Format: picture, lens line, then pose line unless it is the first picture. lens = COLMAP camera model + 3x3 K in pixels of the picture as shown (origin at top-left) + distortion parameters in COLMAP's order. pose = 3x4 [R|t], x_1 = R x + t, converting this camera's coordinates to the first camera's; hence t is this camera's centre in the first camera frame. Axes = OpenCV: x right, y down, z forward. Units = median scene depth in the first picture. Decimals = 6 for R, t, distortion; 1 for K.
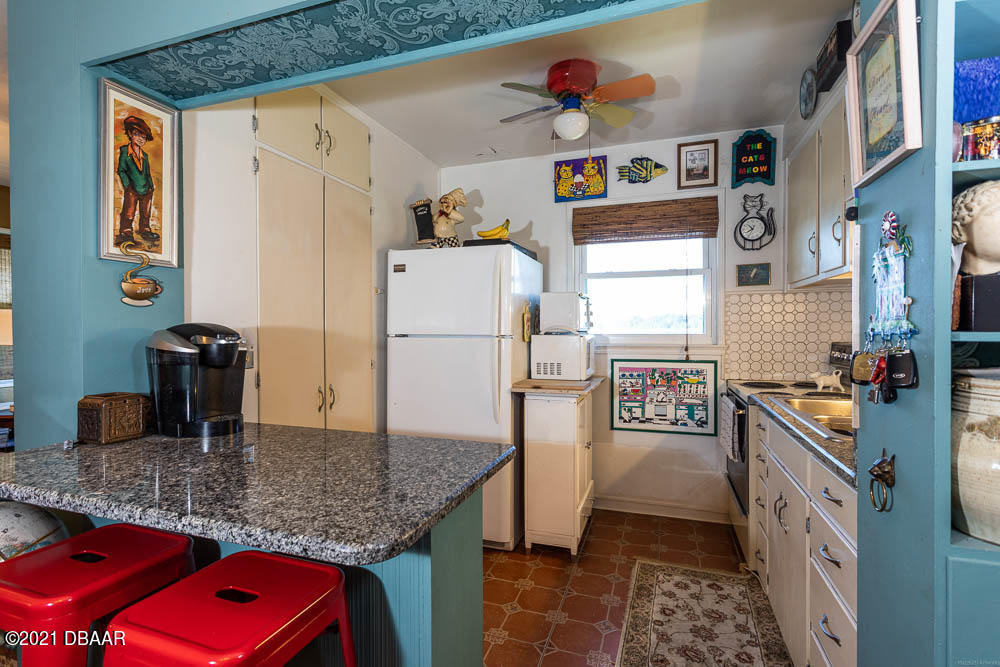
lens RADIAL K [[471.8, 0, 498.1], [0, 471.8, 331.9], [0, 0, 1]] dist [0.003265, 0.000383]
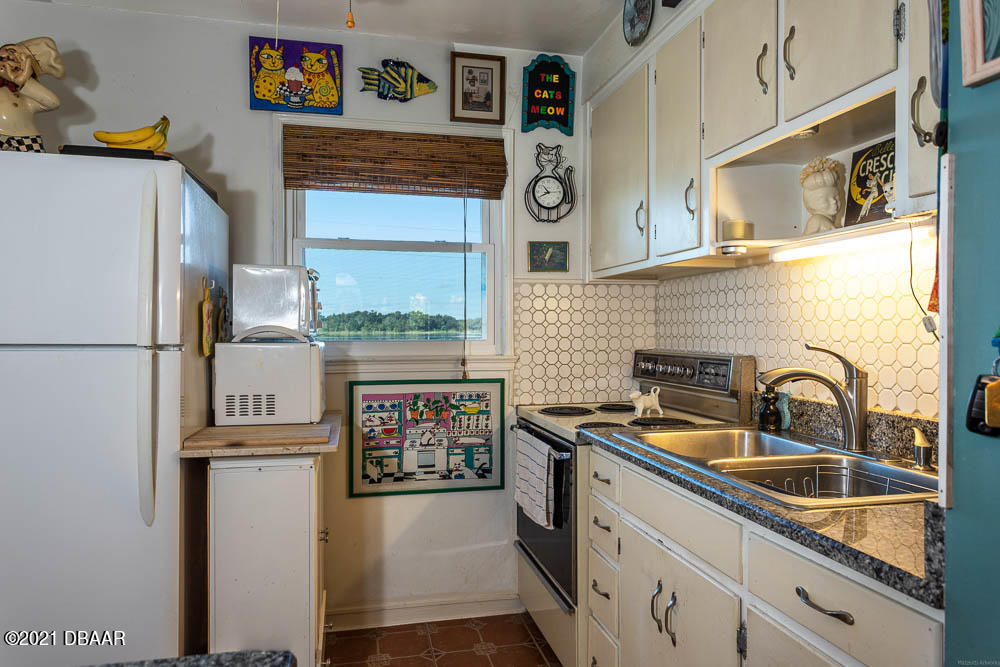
lens RADIAL K [[651.4, 0, 502.3], [0, 651.4, 335.3], [0, 0, 1]] dist [-0.013761, 0.016685]
pose [[0.848770, 0.000022, 0.528762, -0.039016], [-0.000043, 1.000000, 0.000028, -0.002079], [-0.528762, -0.000047, 0.848770, 0.196515]]
